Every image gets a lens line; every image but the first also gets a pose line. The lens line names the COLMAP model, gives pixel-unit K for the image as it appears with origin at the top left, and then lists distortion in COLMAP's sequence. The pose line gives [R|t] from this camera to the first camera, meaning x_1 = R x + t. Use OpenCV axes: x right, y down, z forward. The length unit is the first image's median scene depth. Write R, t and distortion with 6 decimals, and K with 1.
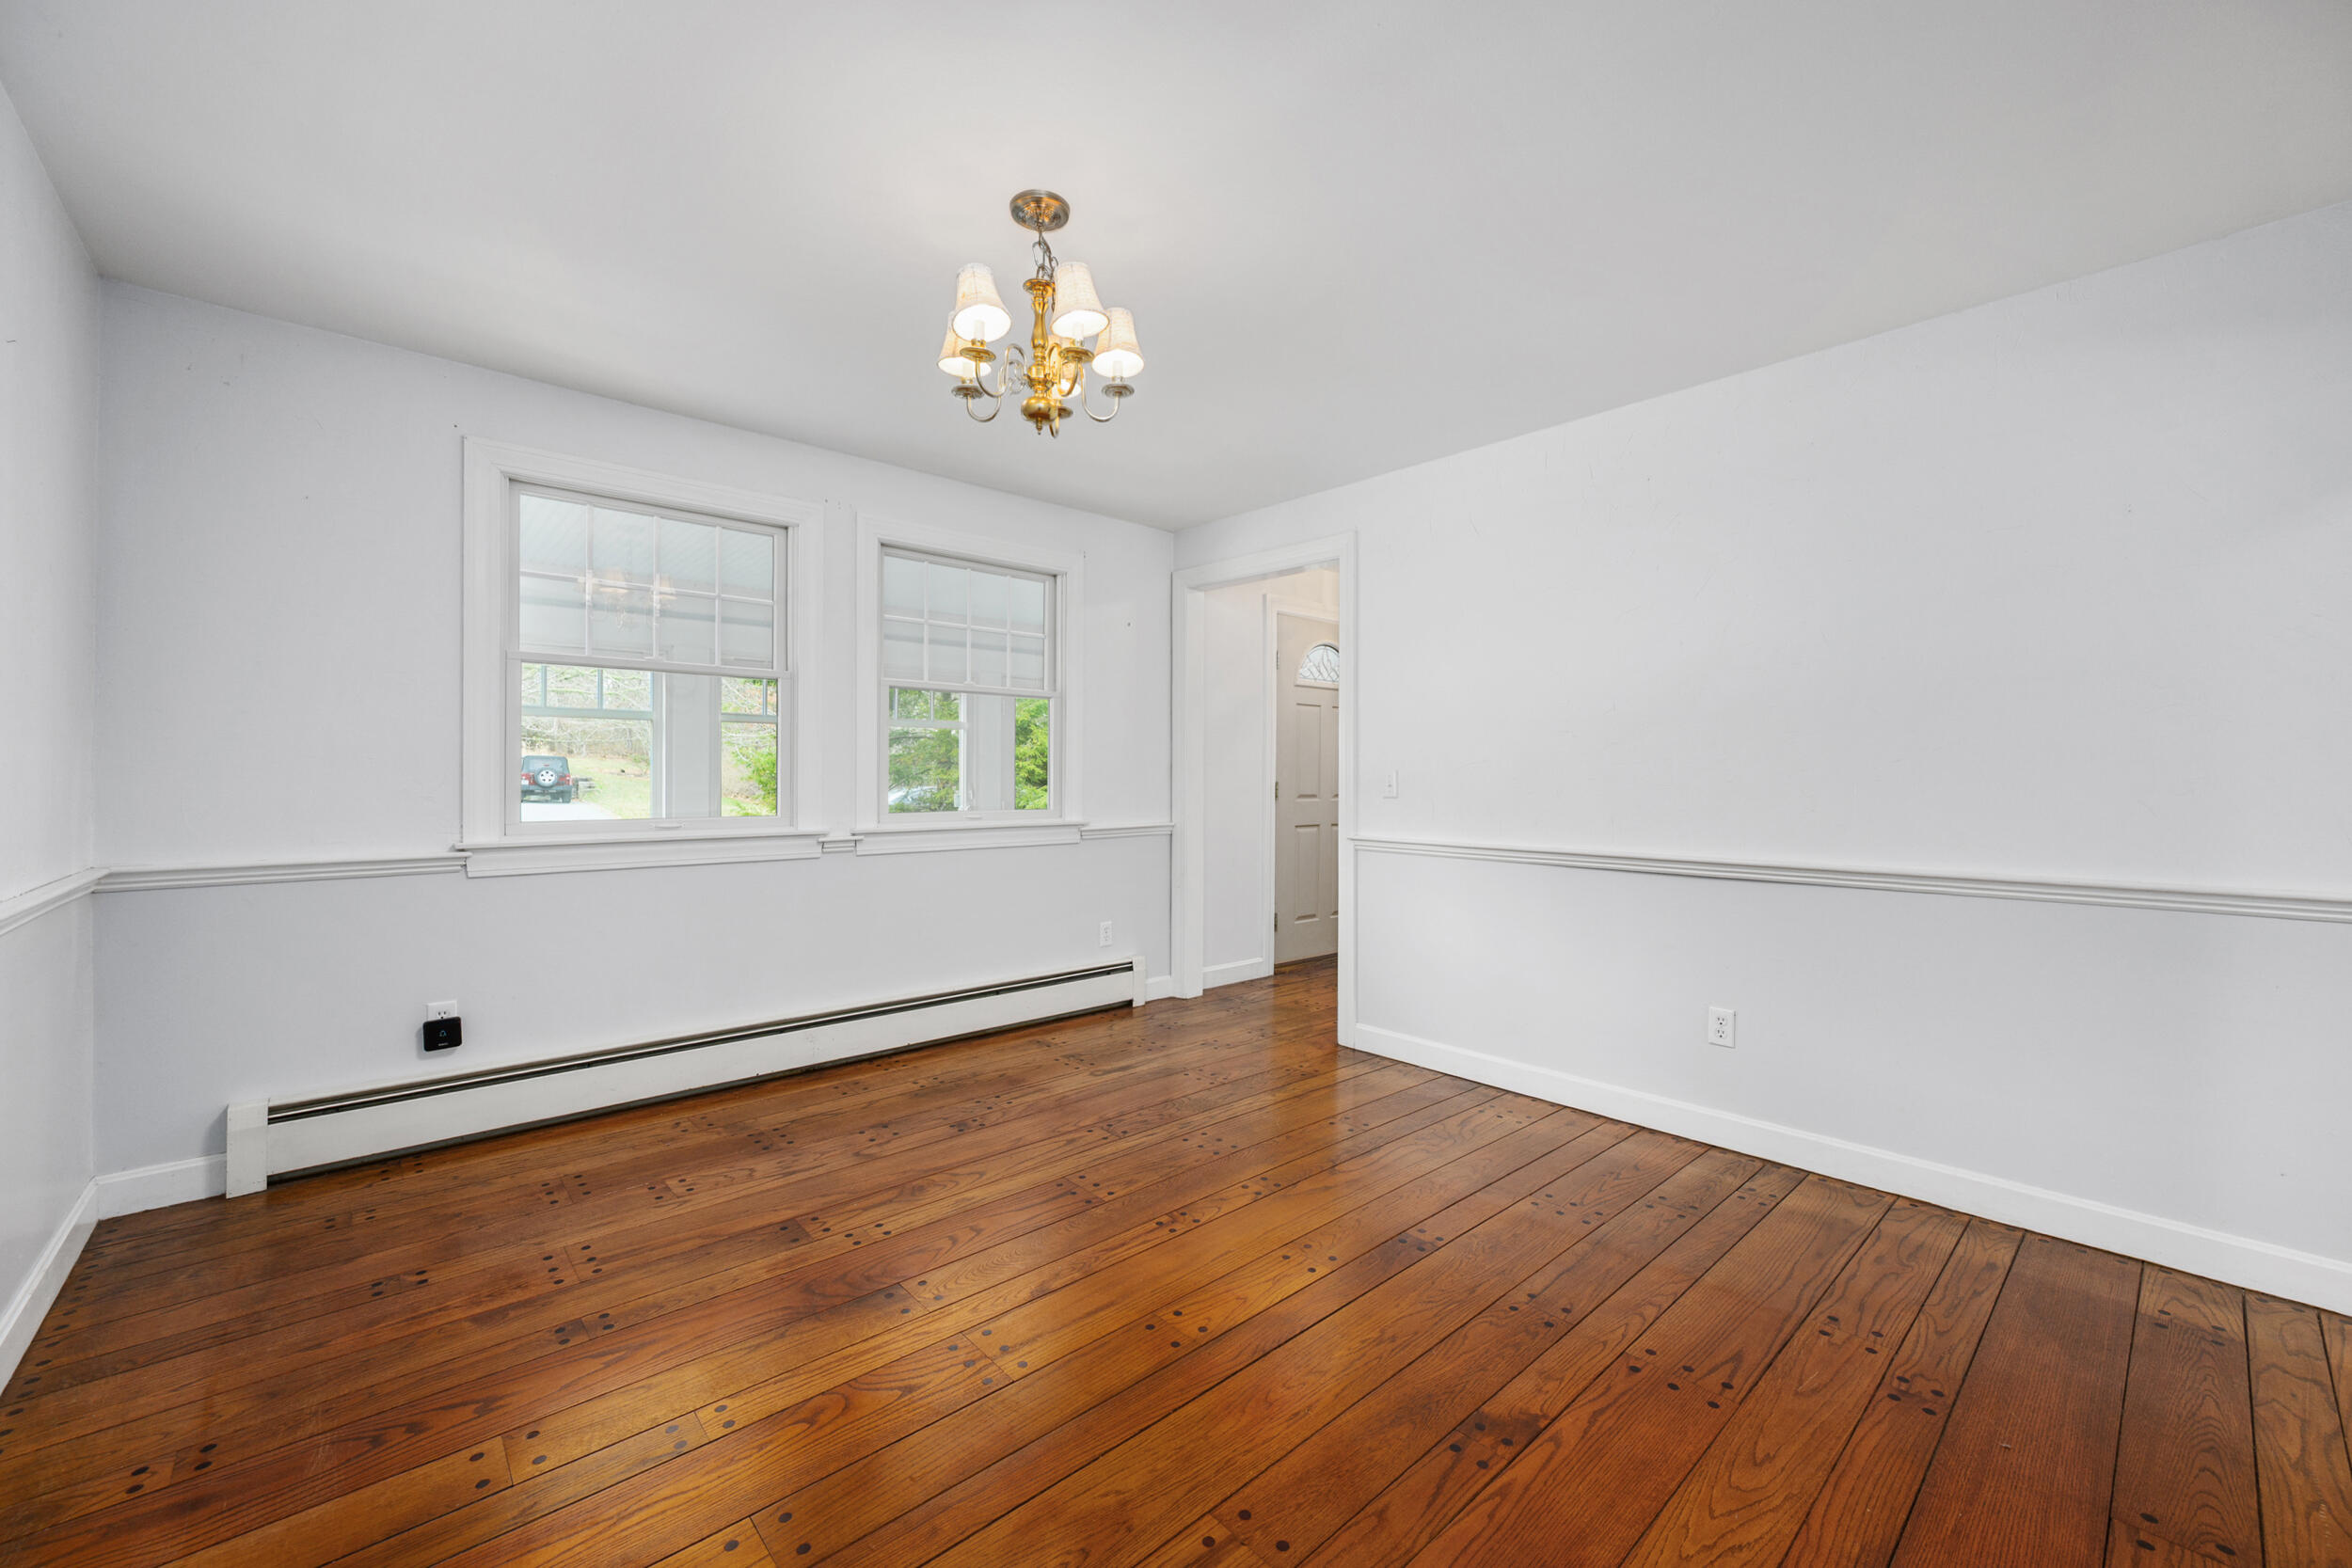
lens RADIAL K [[929.4, 0, 1176.0], [0, 929.4, 784.0], [0, 0, 1]] dist [0.002476, -0.000166]
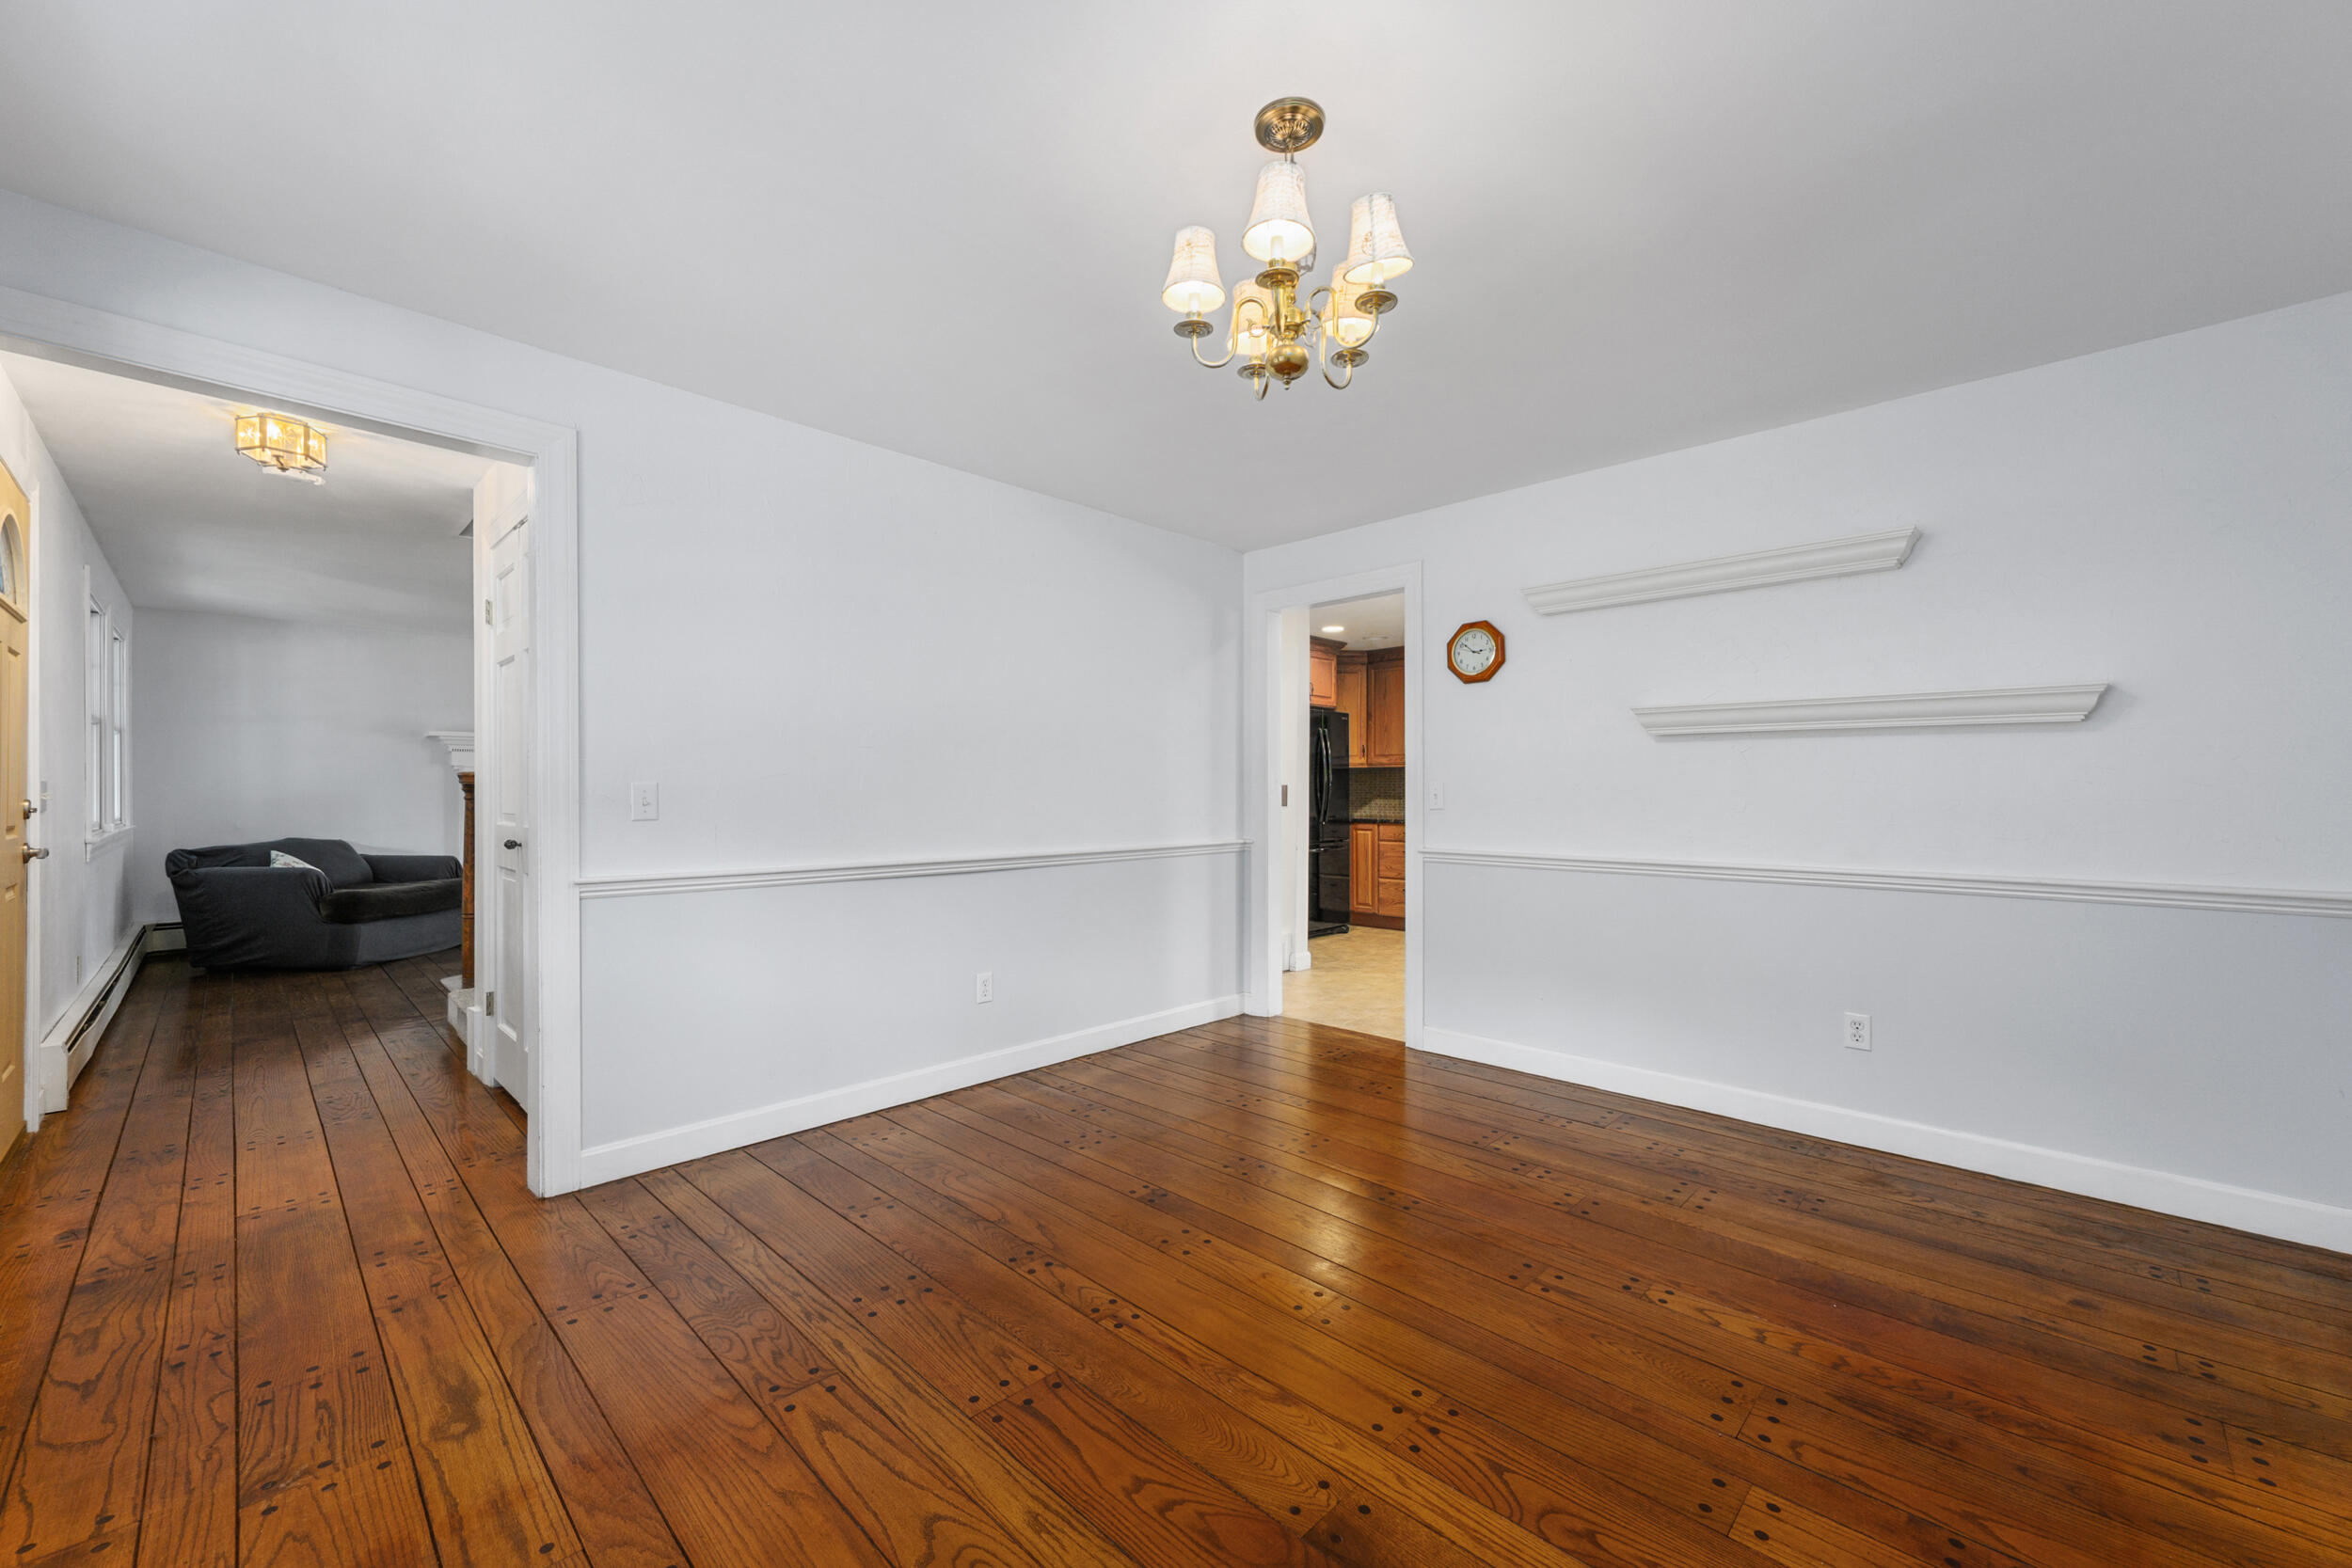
lens RADIAL K [[929.4, 0, 1176.0], [0, 929.4, 784.0], [0, 0, 1]] dist [0.002476, -0.000166]
pose [[-0.062363, 0.004645, 0.998043, -0.691455], [0.007116, 0.999966, -0.004209, -0.010343], [-0.998028, 0.006839, -0.062394, 0.800353]]
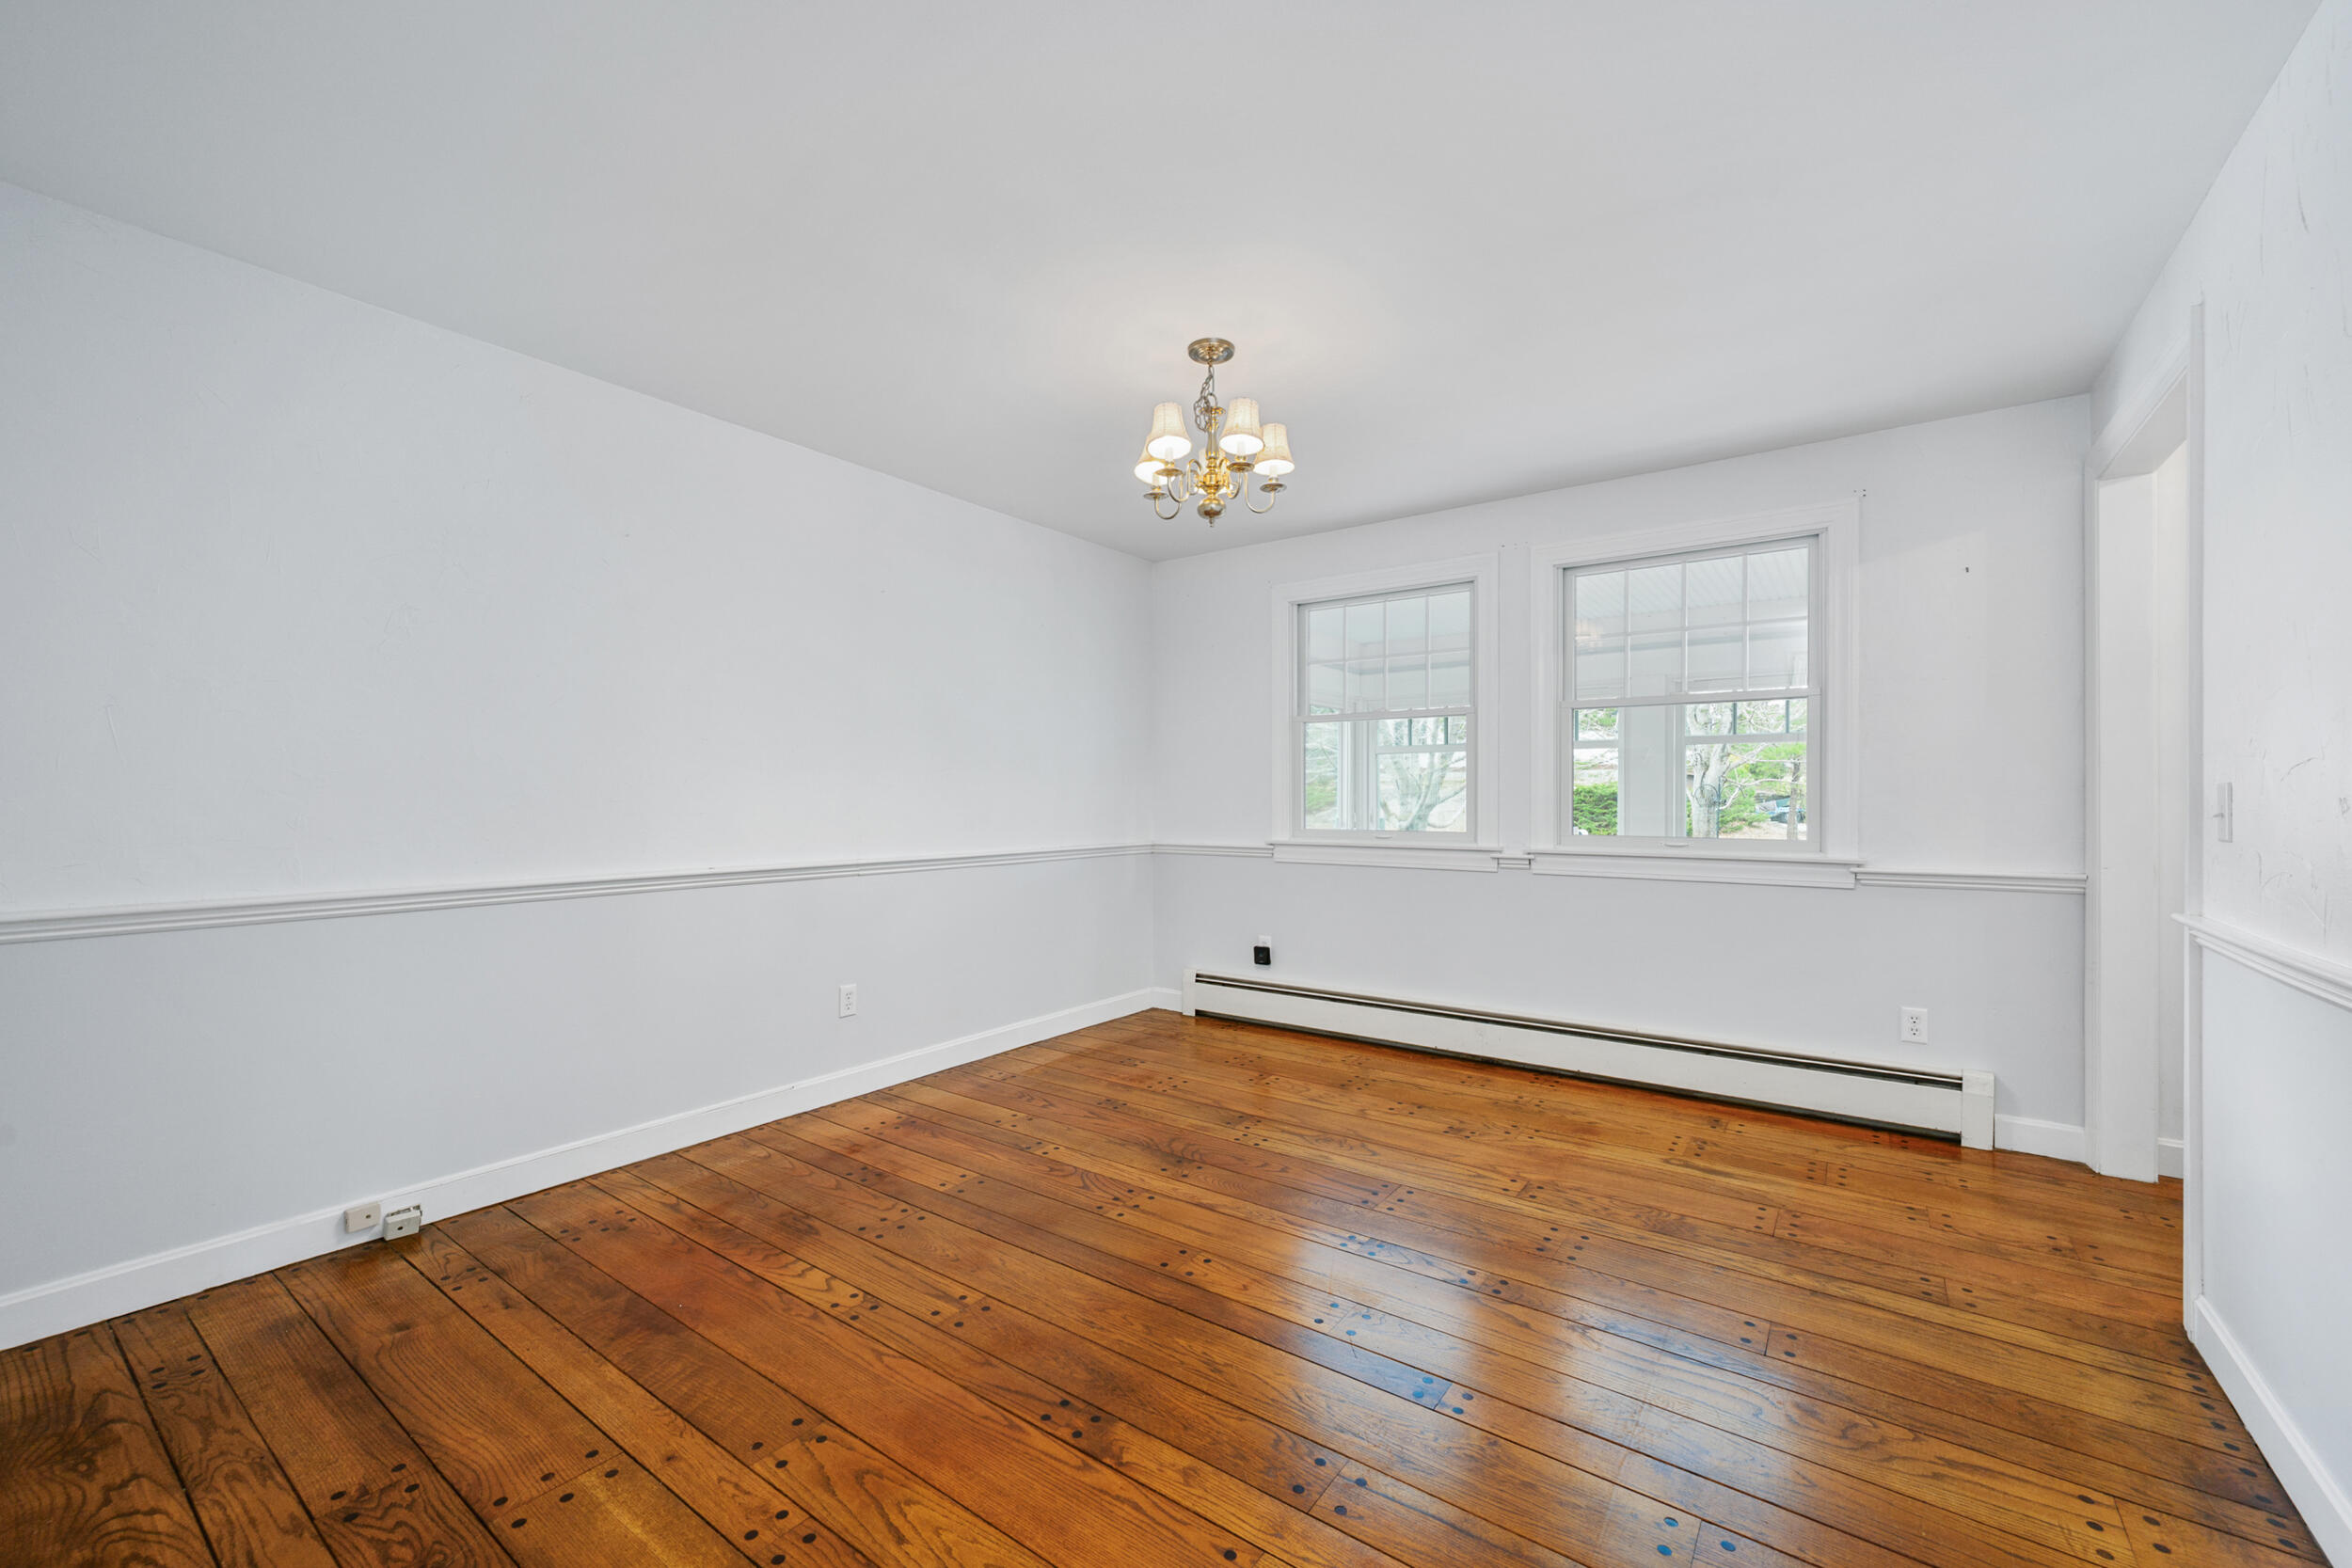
lens RADIAL K [[945.3, 0, 1177.1], [0, 945.3, 800.9], [0, 0, 1]] dist [0.001652, 0.000417]
pose [[0.207053, 0.000981, -0.978329, 0.763967], [-0.008632, 0.999962, -0.000824, -0.000967], [0.978292, 0.008616, 0.207054, 0.477893]]
